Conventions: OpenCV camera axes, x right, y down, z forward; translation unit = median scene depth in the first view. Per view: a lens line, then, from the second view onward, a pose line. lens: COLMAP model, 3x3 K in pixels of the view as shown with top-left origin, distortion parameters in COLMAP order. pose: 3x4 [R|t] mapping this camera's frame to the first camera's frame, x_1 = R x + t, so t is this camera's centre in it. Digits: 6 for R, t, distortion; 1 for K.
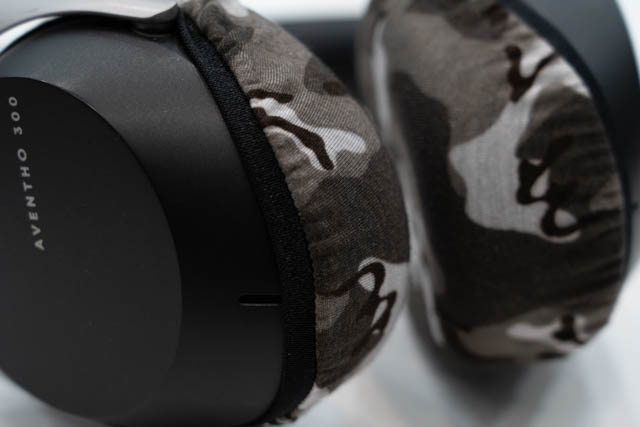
lens RADIAL K [[2099.2, 0, 320.0], [0, 2099.2, 213.5], [0, 0, 1]] dist [-0.036450, 1.592726]
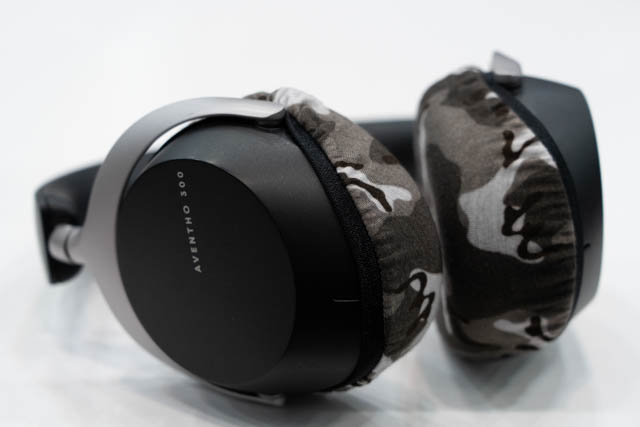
lens RADIAL K [[1962.8, 0, 320.0], [0, 1962.8, 213.5], [0, 0, 1]] dist [1.145375, 0.285583]
pose [[0.999379, -0.033632, 0.010515, -0.060428], [0.034110, 0.998205, -0.049223, 0.048920], [-0.008841, 0.049552, 0.998732, -0.433282]]
